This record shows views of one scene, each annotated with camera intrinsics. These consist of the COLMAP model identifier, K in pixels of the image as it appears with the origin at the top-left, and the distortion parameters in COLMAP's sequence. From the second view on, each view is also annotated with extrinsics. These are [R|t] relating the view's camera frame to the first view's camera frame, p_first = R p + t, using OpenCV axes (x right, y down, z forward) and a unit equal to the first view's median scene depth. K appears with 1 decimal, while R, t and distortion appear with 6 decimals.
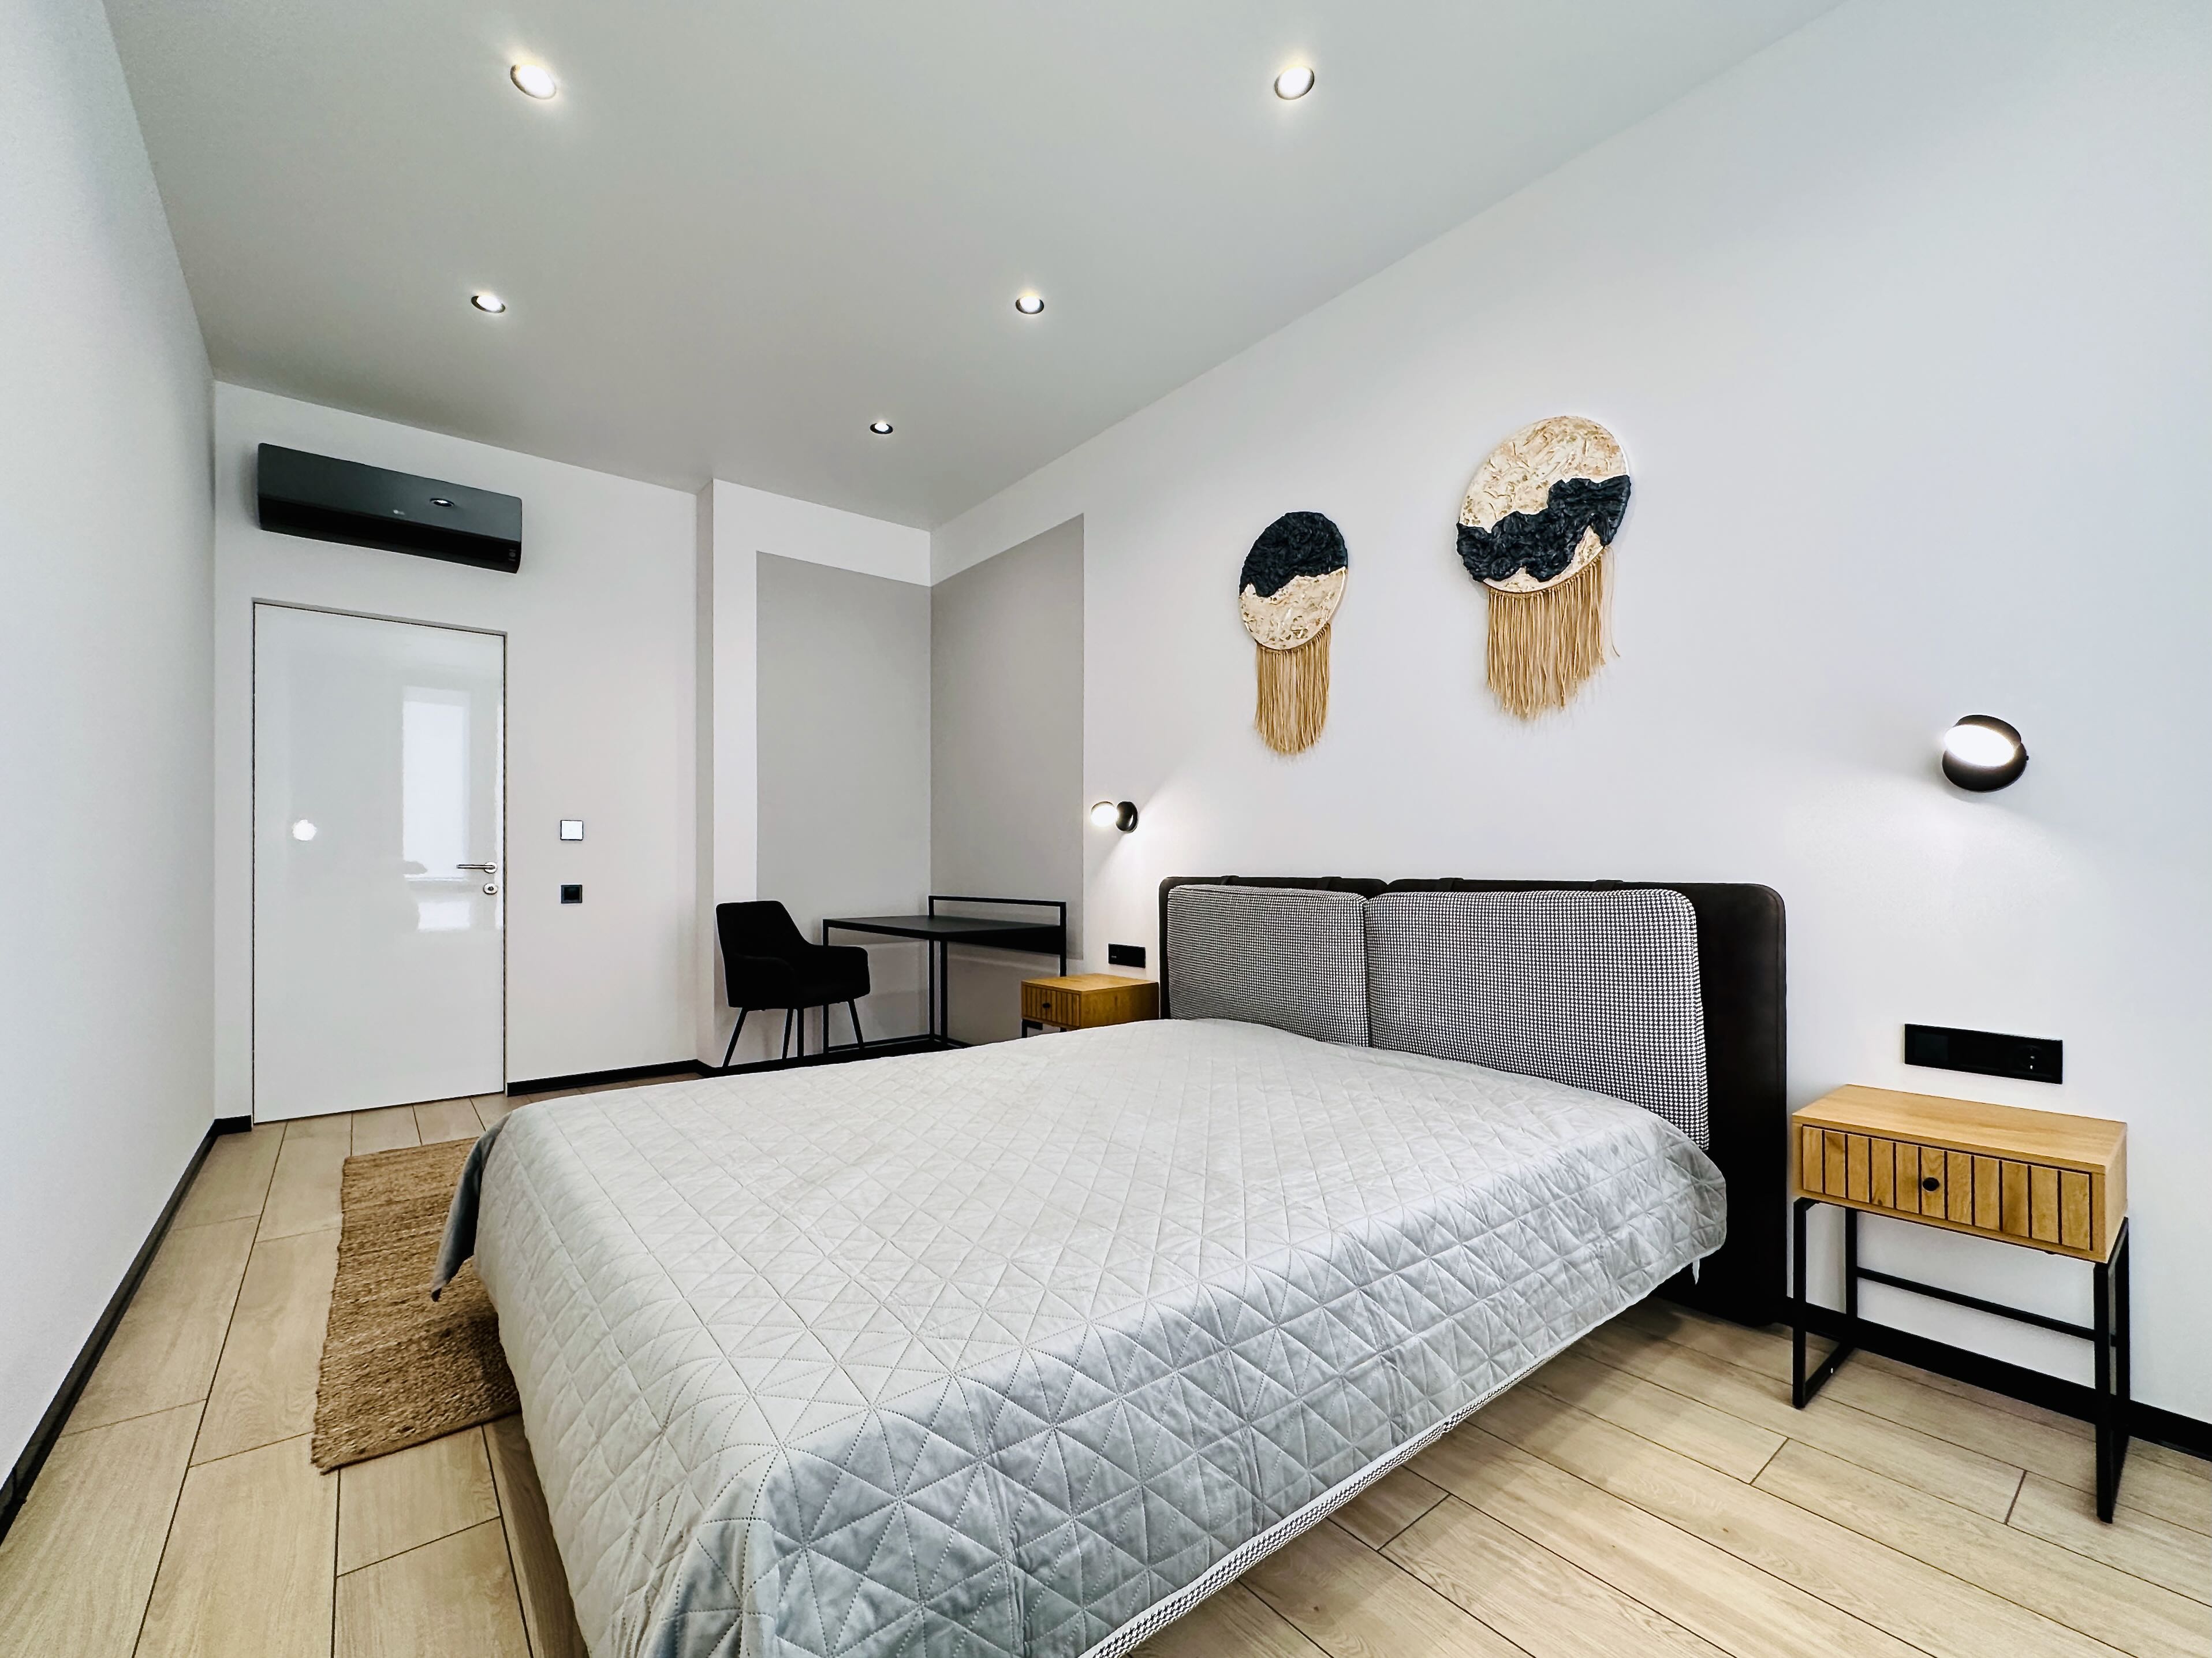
lens RADIAL K [[927.2, 0, 1109.2], [0, 927.2, 874.5], [0, 0, 1]] dist [0.000448, 0.000059]
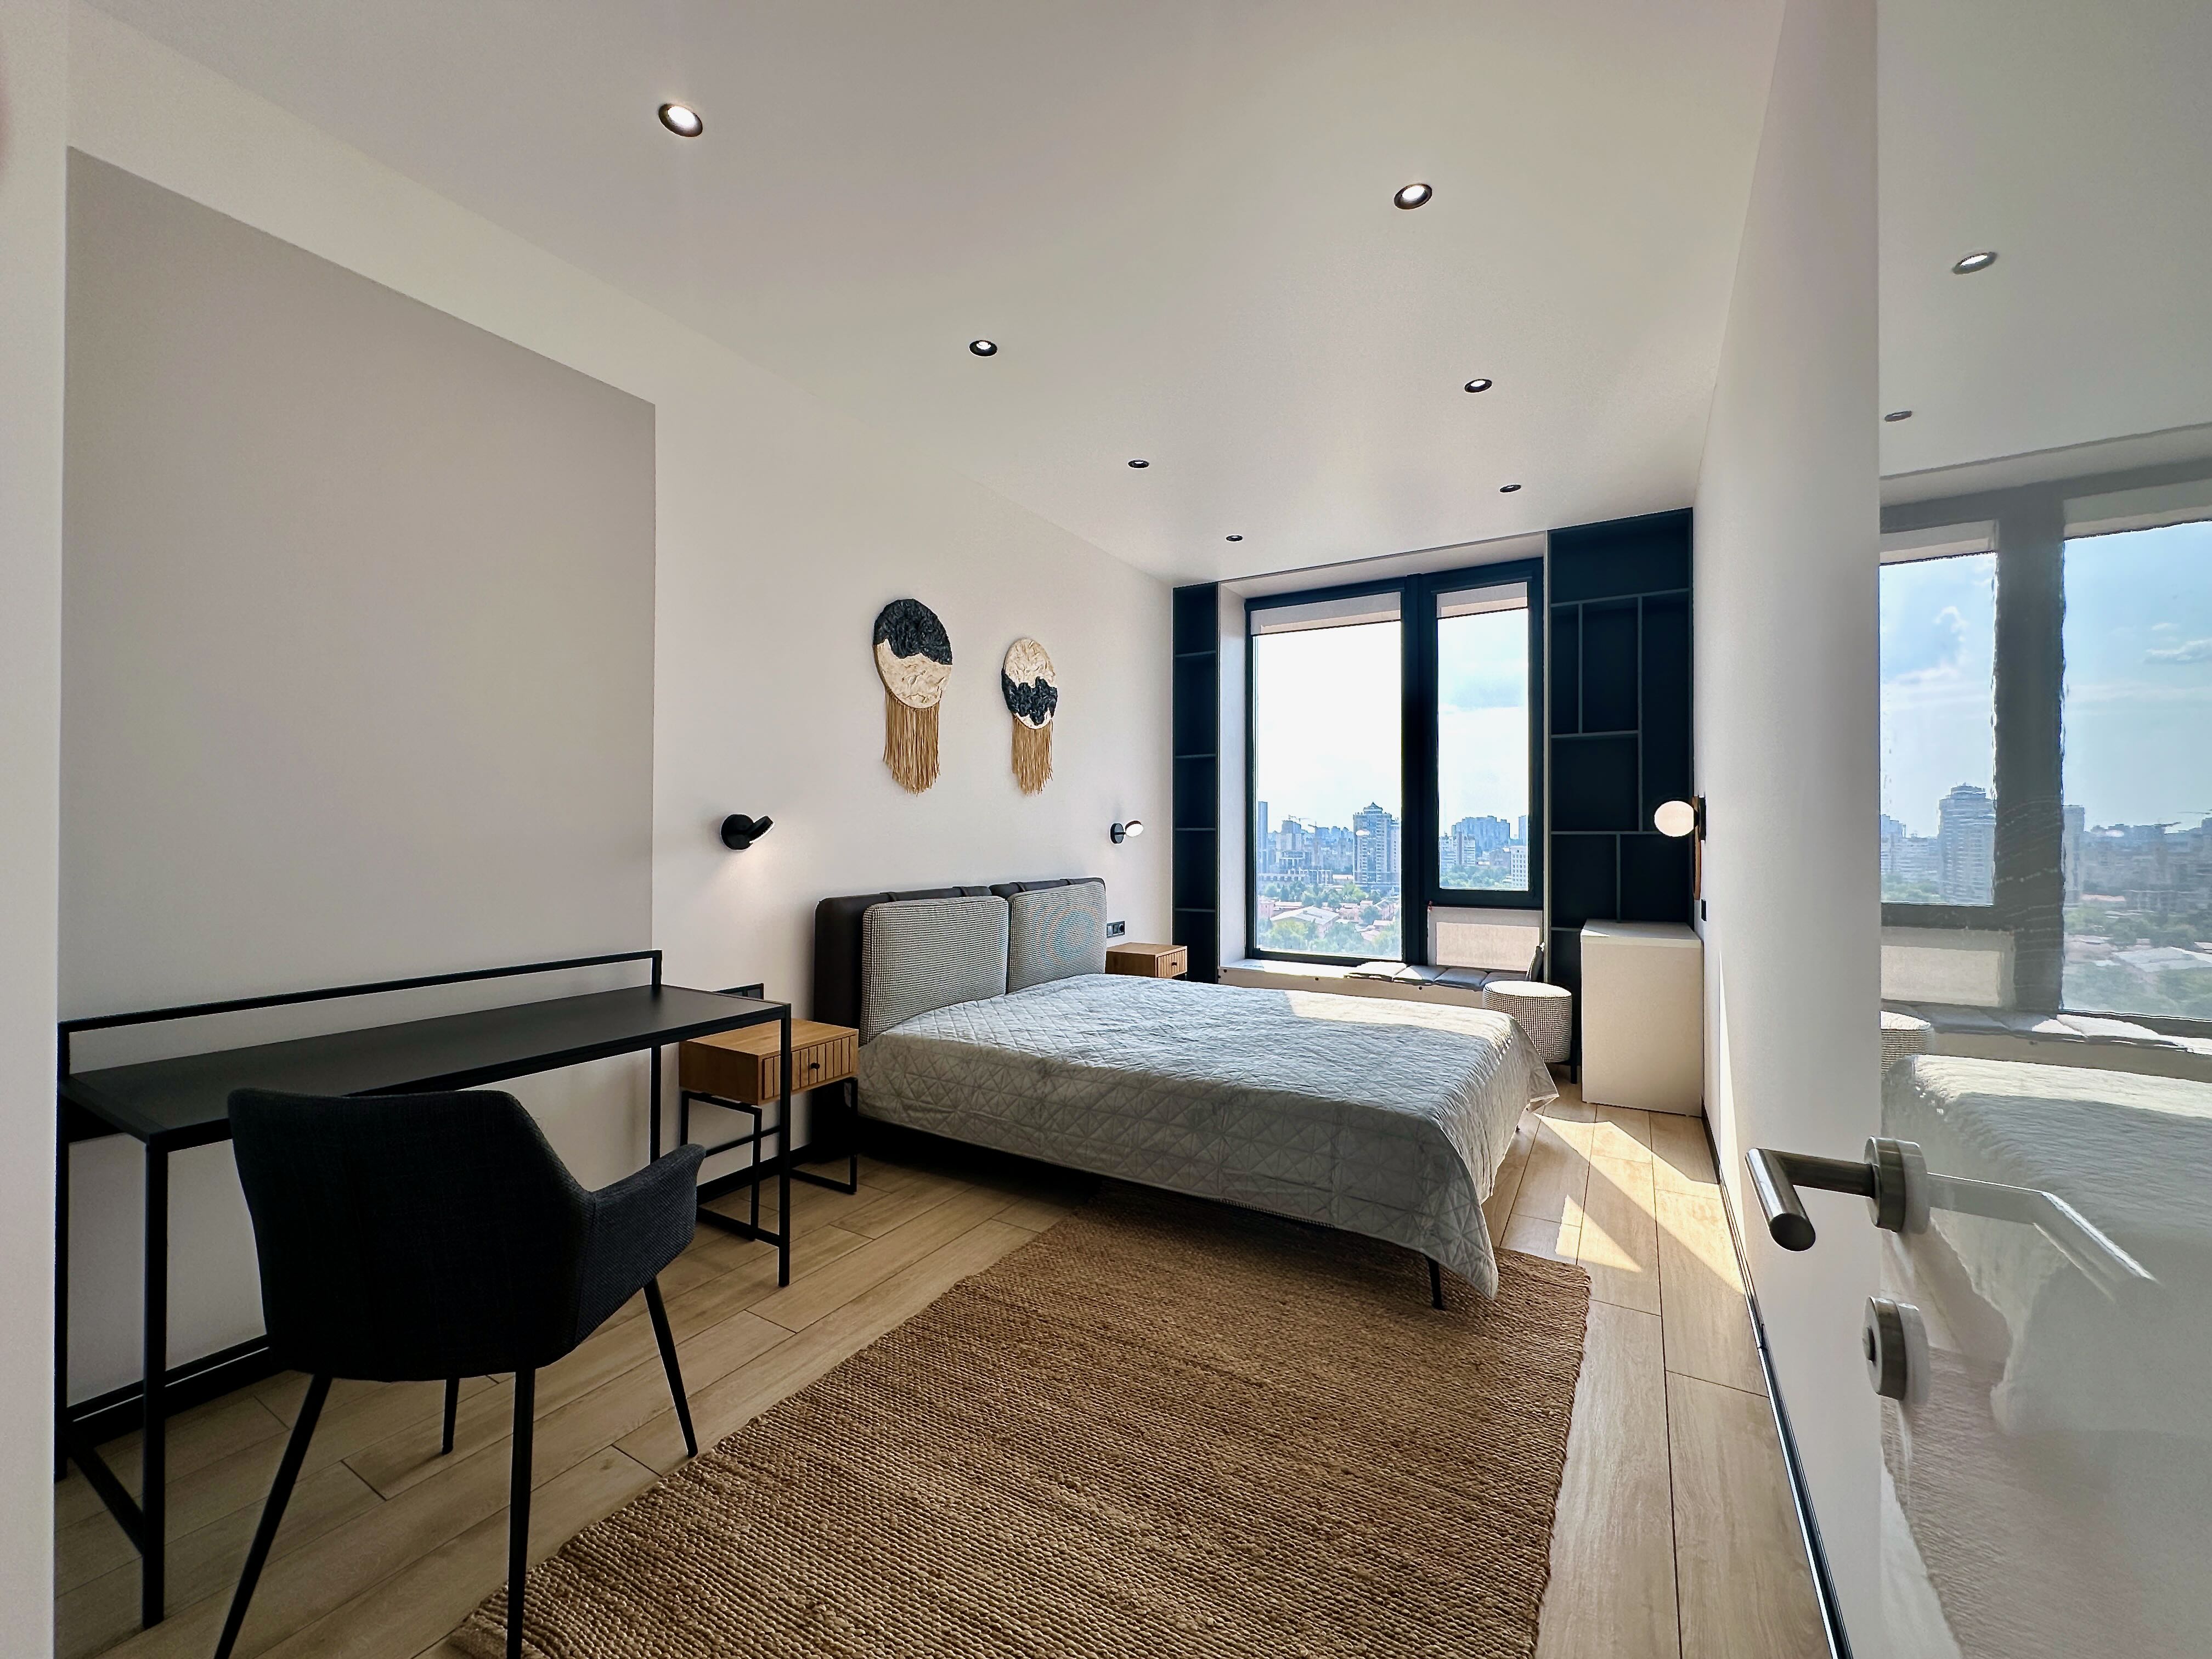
lens RADIAL K [[895.8, 0, 1097.7], [0, 895.8, 819.5], [0, 0, 1]] dist [-0.000746, 0.000001]
pose [[-0.336809, 0.011217, 0.941506, -1.061568], [0.004050, 0.999937, -0.010465, -0.081033], [-0.941564, 0.000289, -0.336833, 1.212736]]
